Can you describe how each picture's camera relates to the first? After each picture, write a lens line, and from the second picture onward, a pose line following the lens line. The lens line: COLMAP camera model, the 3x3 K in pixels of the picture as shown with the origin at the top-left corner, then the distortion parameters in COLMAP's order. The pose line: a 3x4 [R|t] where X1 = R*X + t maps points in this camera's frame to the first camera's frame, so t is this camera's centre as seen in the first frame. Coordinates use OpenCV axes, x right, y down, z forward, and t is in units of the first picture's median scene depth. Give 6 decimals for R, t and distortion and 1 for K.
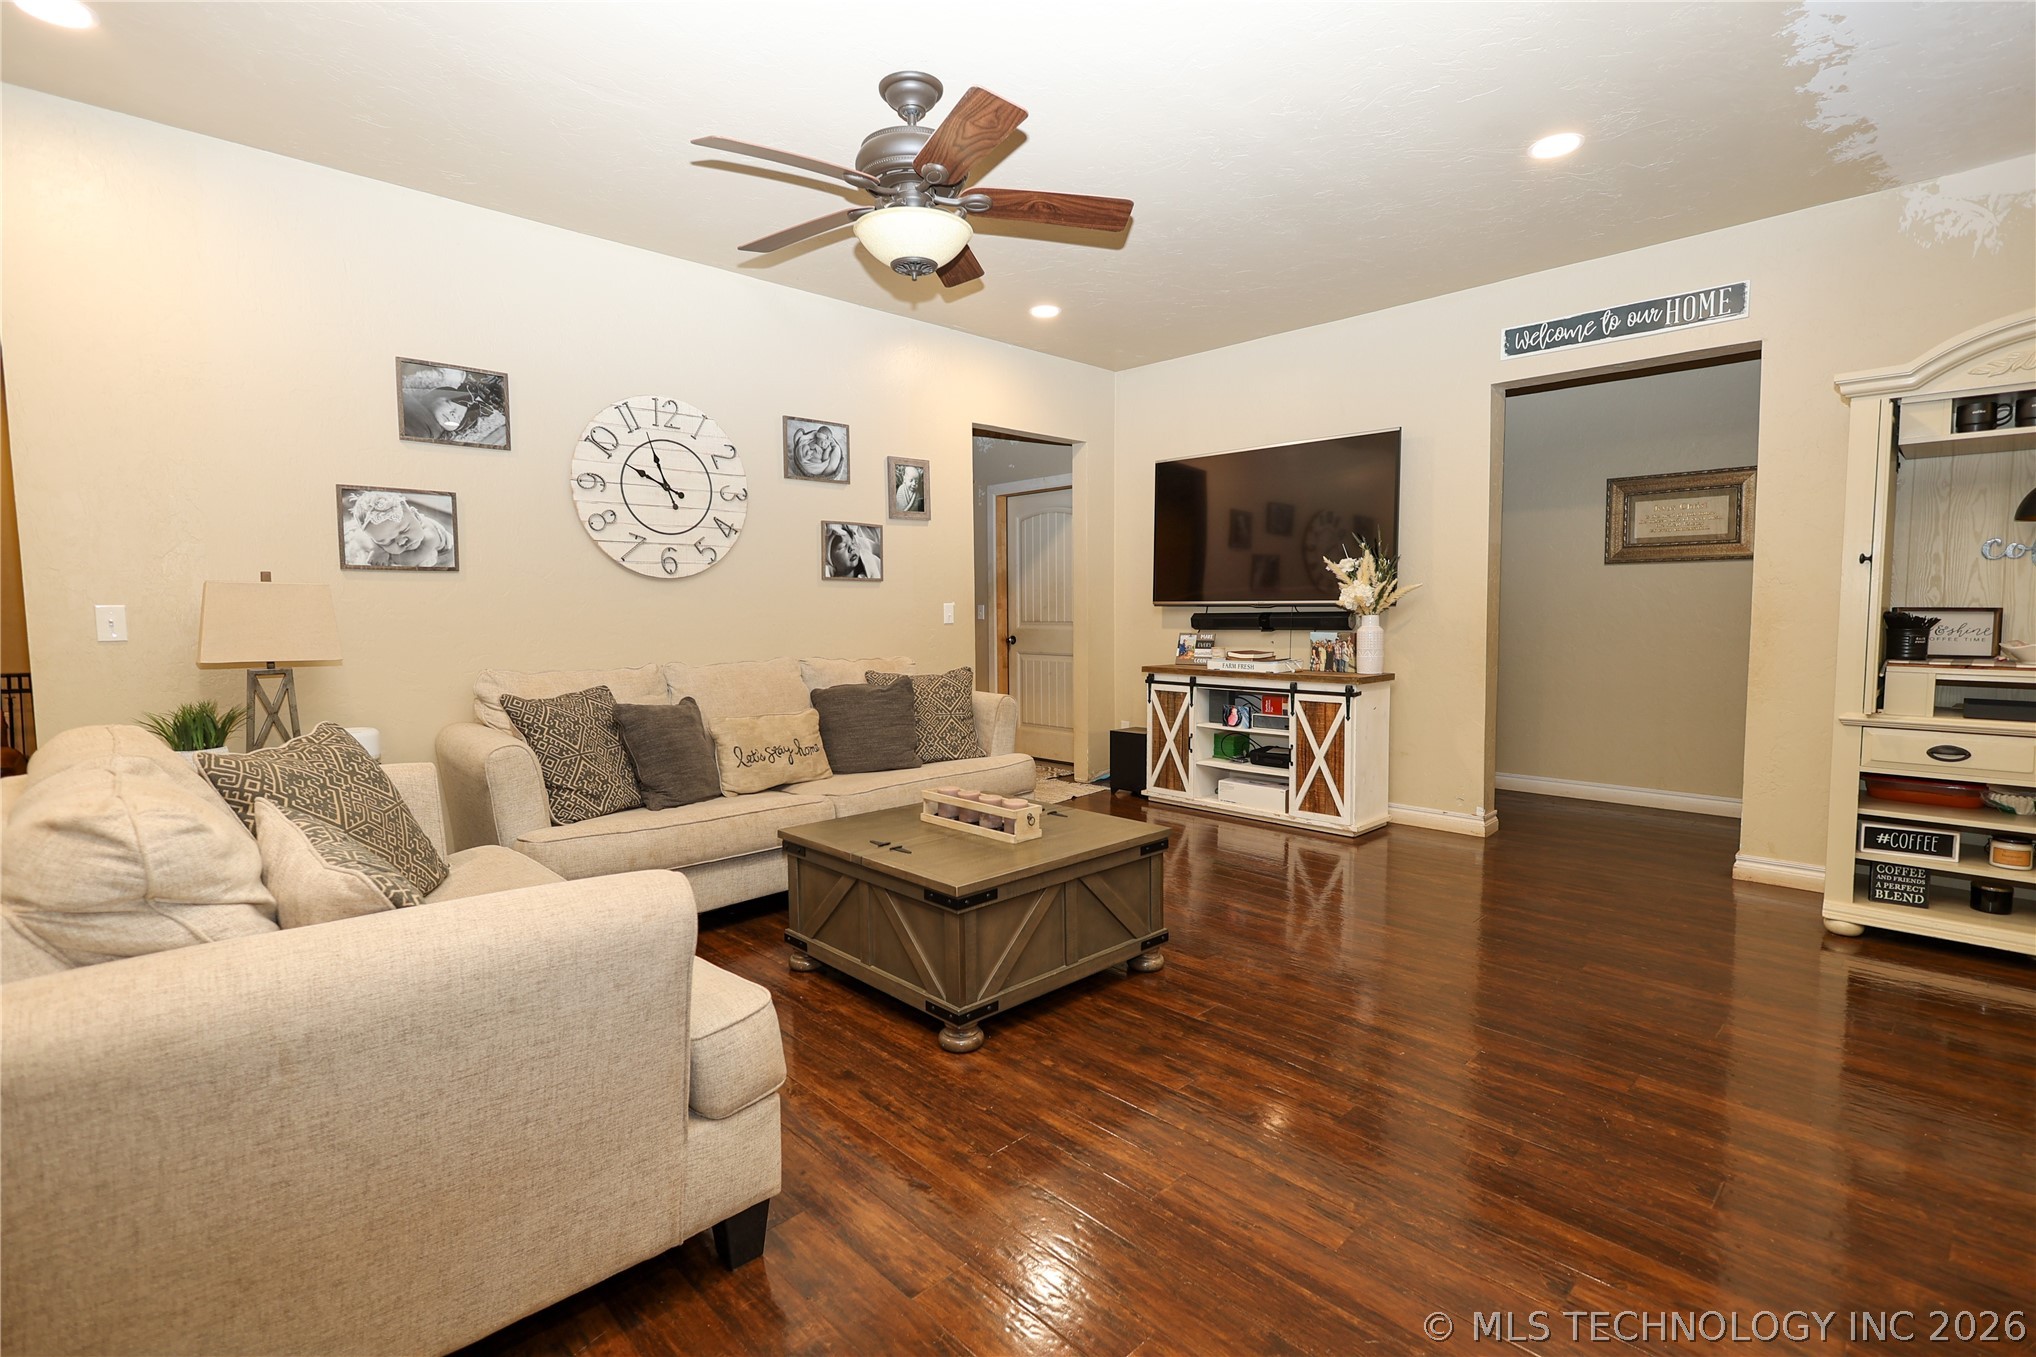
lens RADIAL K [[937.8, 0, 1014.3], [0, 937.8, 671.6], [0, 0, 1]] dist [-0.001626, 0.000515]
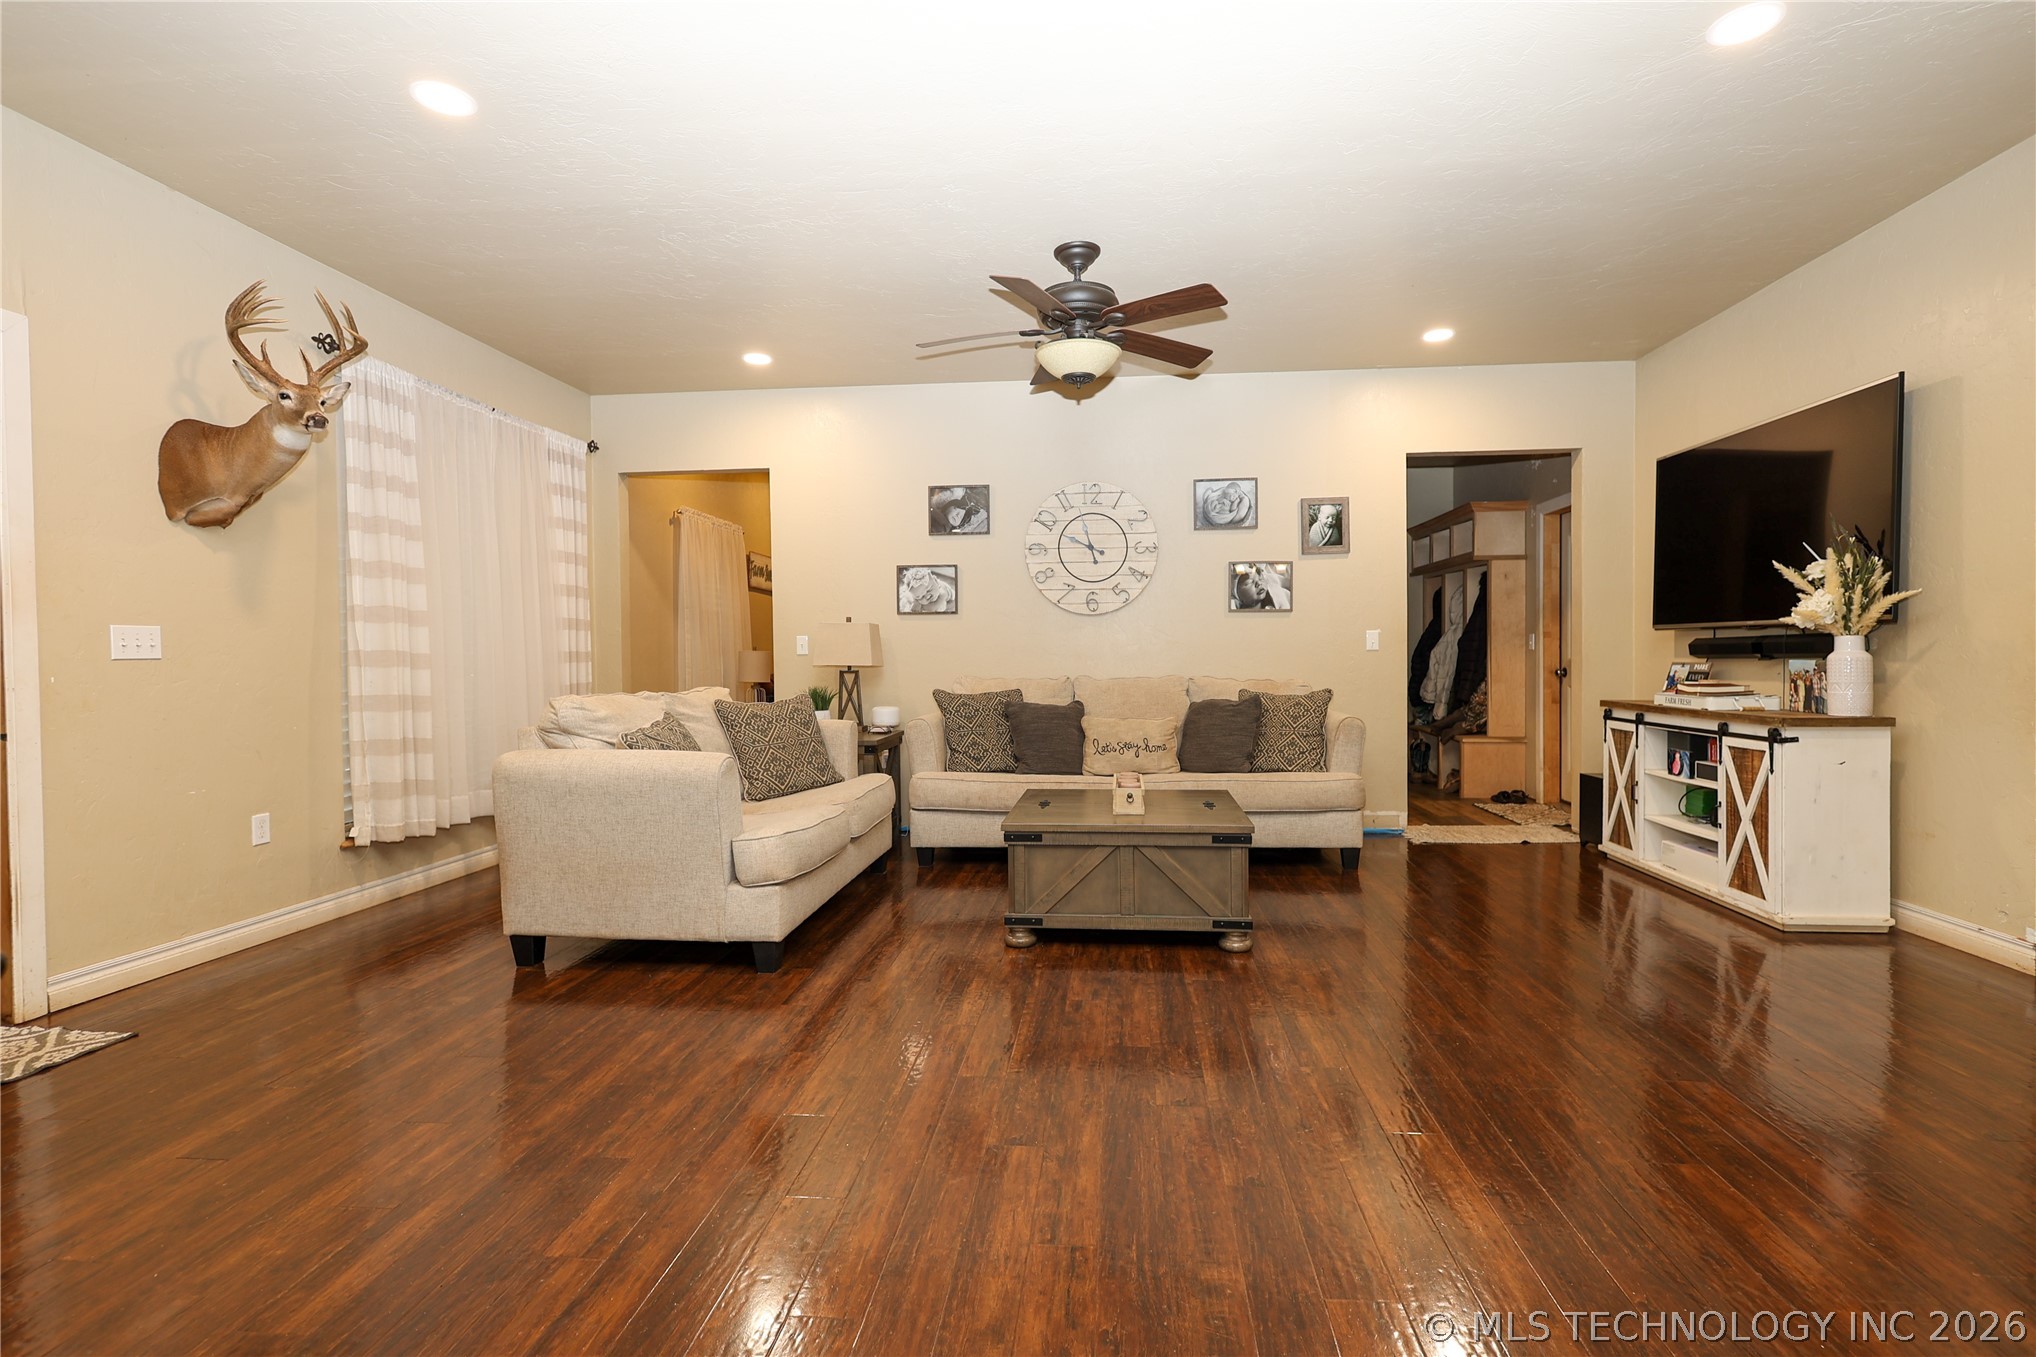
lens RADIAL K [[938.1, 0, 1040.7], [0, 938.1, 673.6], [0, 0, 1]] dist [-0.001929, -0.000211]
pose [[0.658100, 0.016652, -0.752746, 0.551292], [-0.047893, 0.998657, -0.019779, 0.014823], [0.751406, 0.049068, 0.658014, 0.053113]]
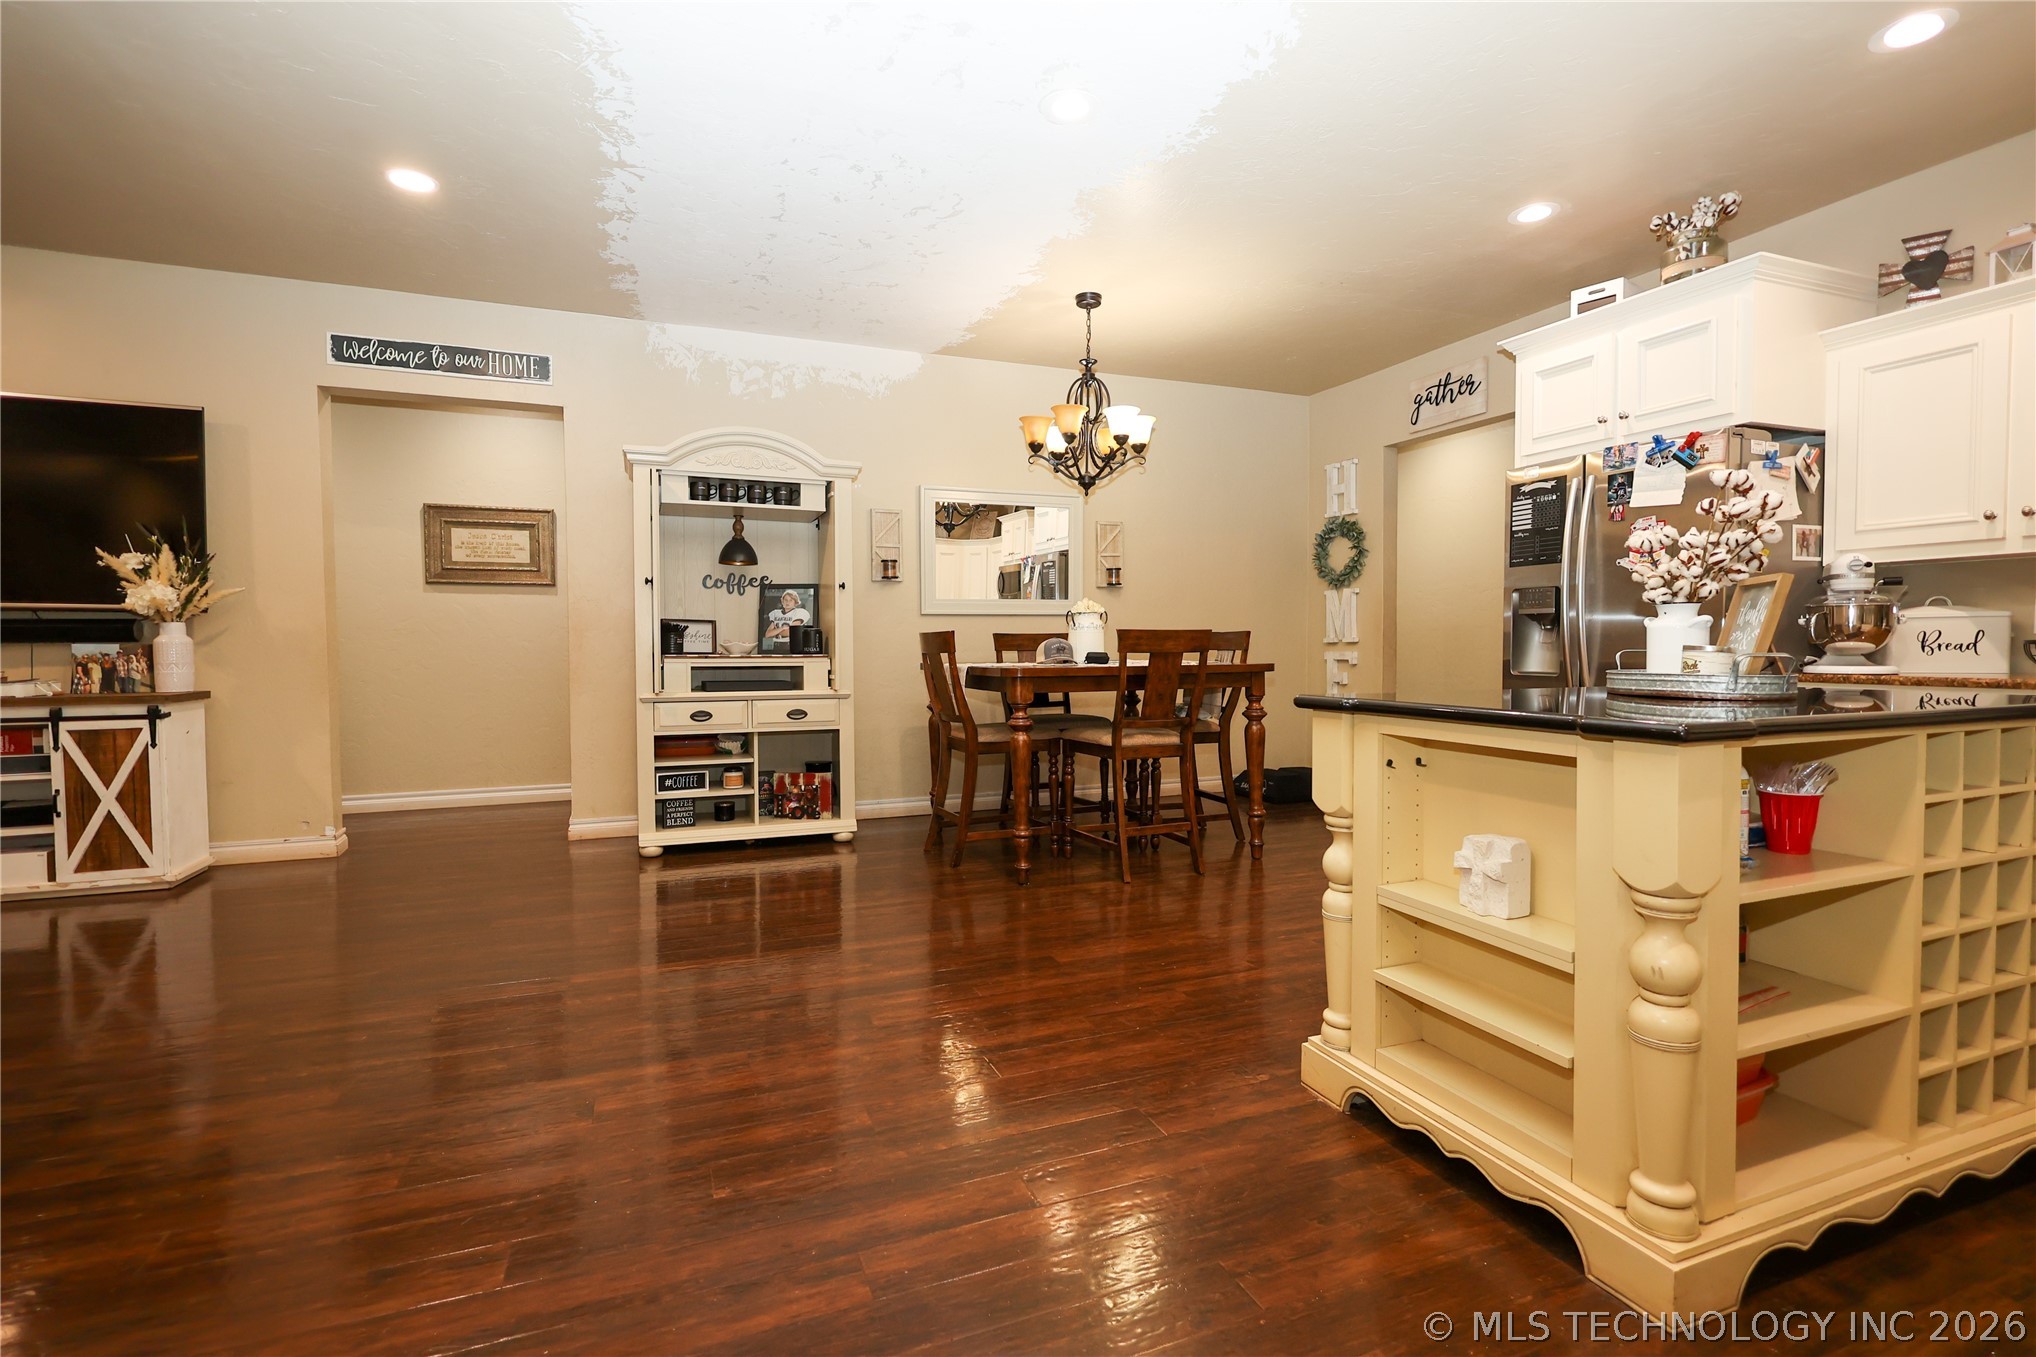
lens RADIAL K [[944.0, 0, 1024.8], [0, 944.0, 674.9], [0, 0, 1]] dist [-0.001338, 0.000440]
pose [[0.372874, -0.022712, 0.927604, -0.128481], [0.063644, 0.997972, -0.001149, 0.038739], [-0.925697, 0.059465, 0.373563, -0.019953]]
